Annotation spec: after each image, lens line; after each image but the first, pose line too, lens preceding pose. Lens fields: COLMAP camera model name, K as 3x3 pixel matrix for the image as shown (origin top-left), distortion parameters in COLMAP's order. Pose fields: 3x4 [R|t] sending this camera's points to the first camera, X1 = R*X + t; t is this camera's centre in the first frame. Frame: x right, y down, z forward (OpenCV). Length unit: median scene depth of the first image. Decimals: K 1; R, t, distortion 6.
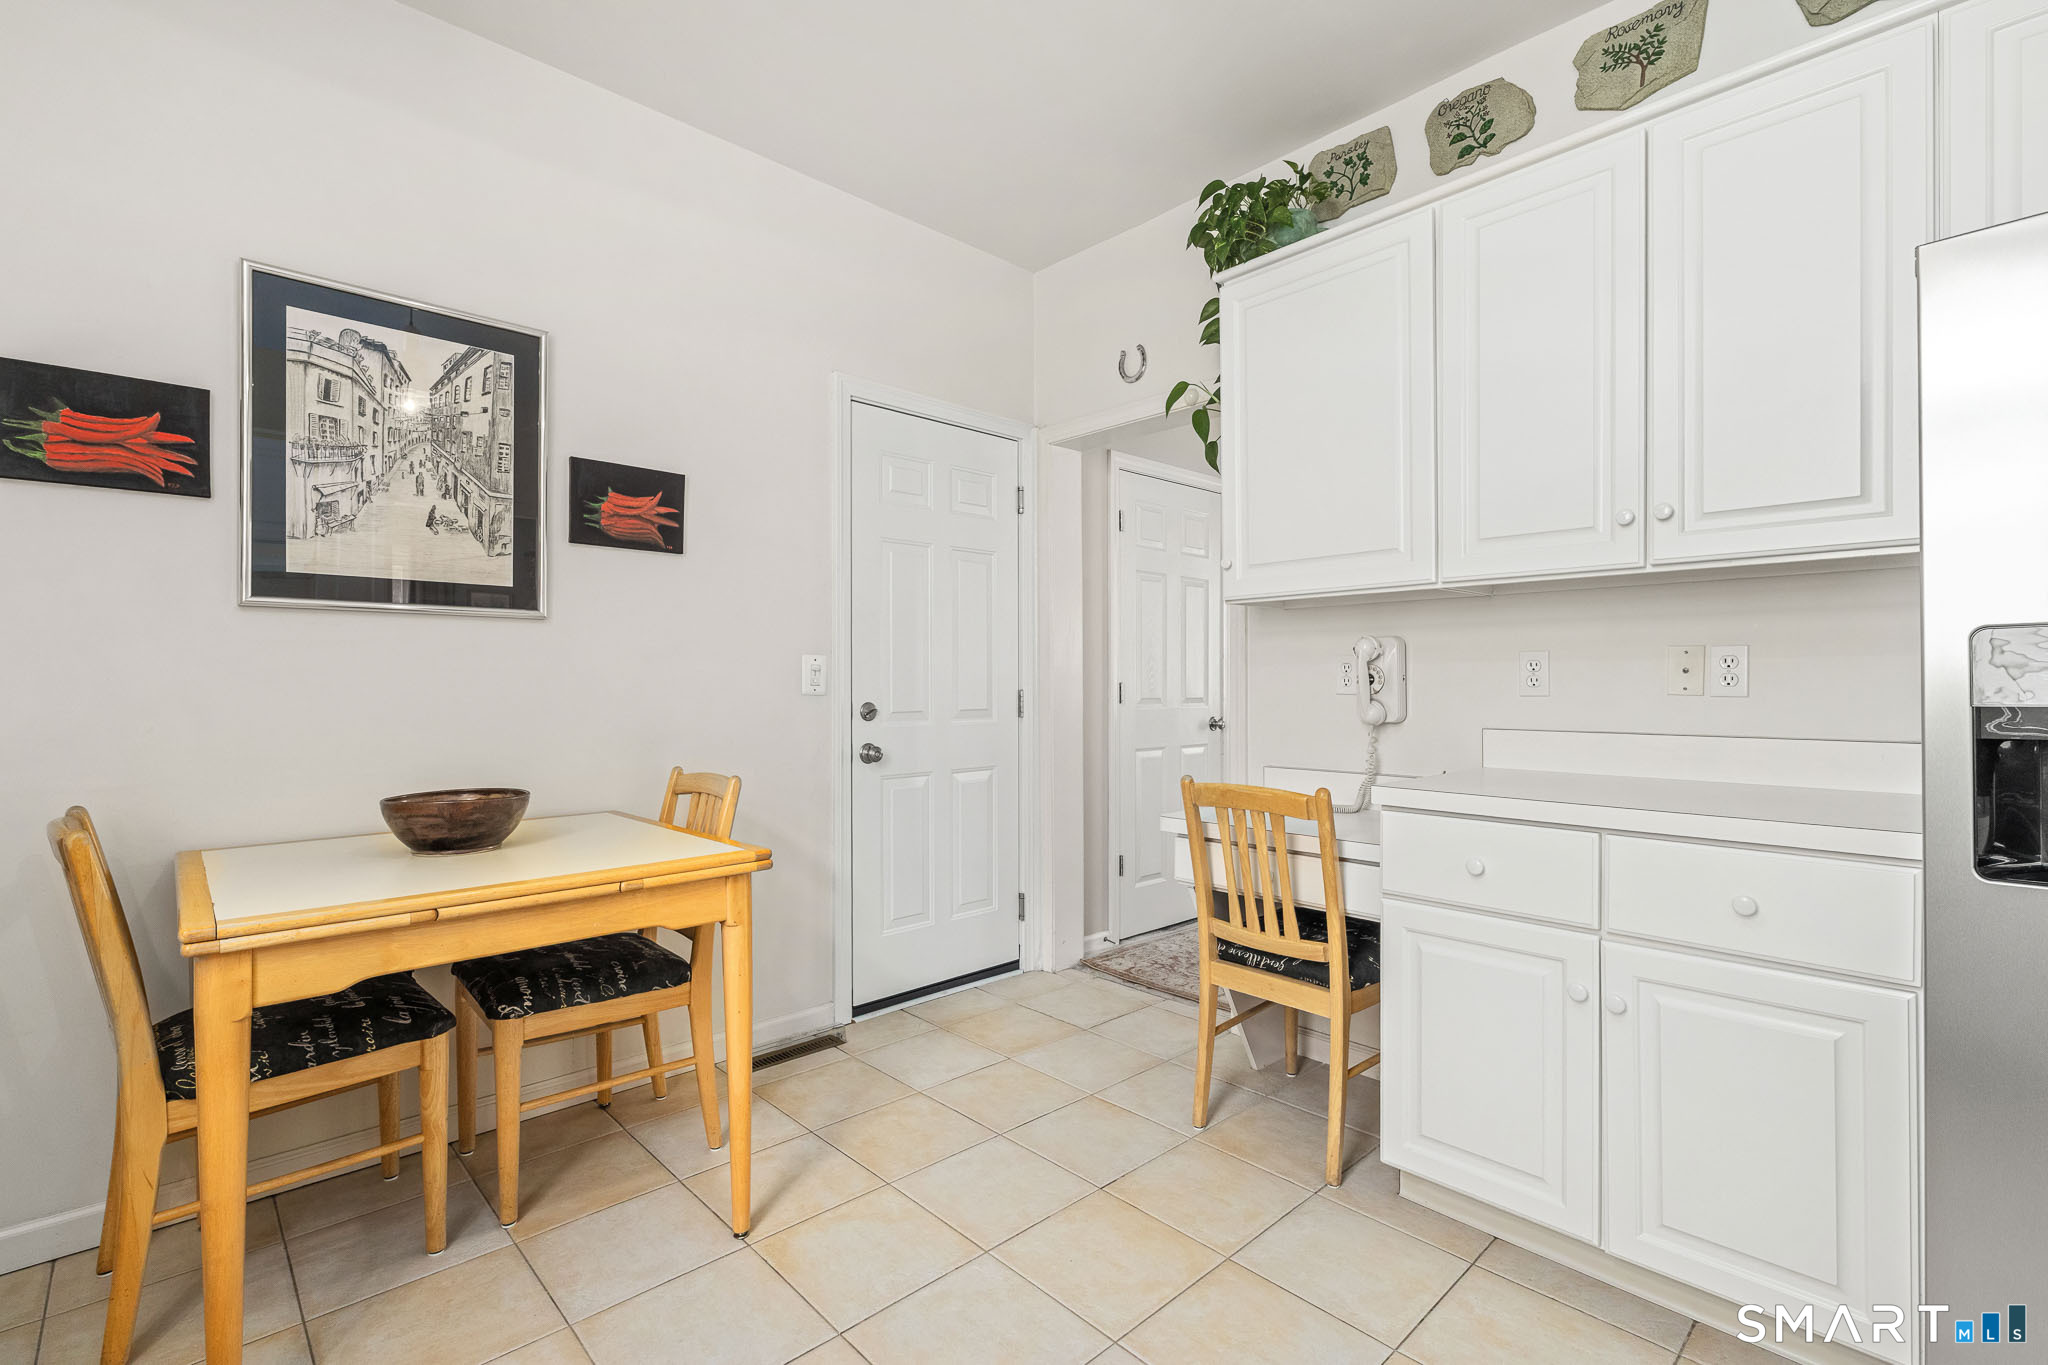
lens RADIAL K [[914.8, 0, 1024.0], [0, 914.8, 682.5], [0, 0, 1]] dist [-0.002783, -0.000517]
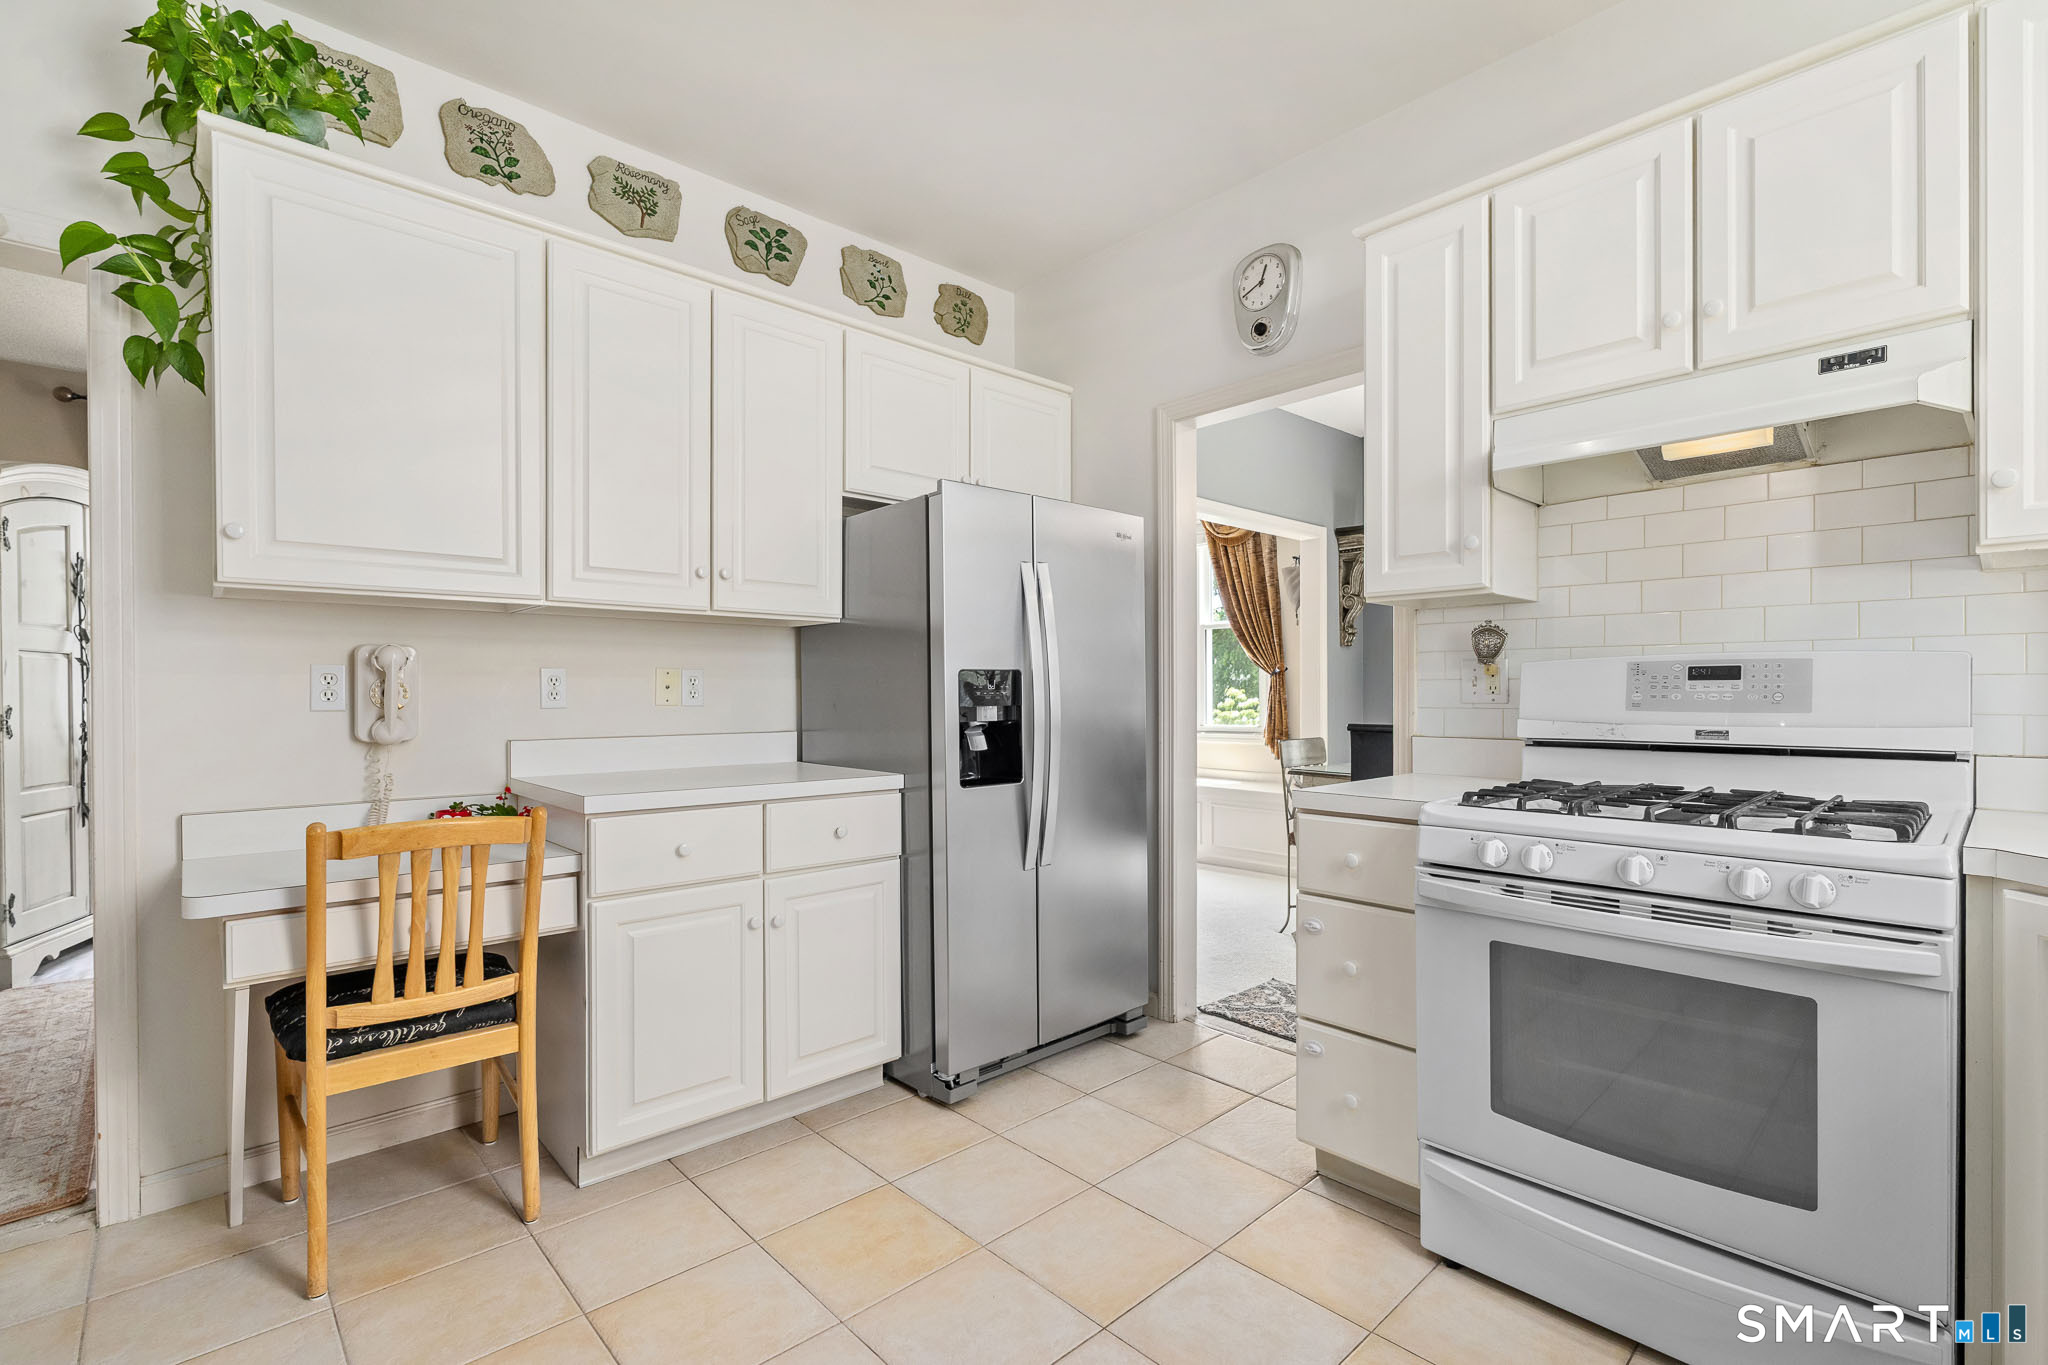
lens RADIAL K [[925.1, 0, 1024.0], [0, 925.1, 682.5], [0, 0, 1]] dist [-0.001496, -0.000442]
pose [[0.006443, 0.008205, 0.999946, -0.617750], [-0.003455, 0.999961, -0.008183, -0.009496], [-0.999973, -0.003402, 0.006471, 0.464594]]
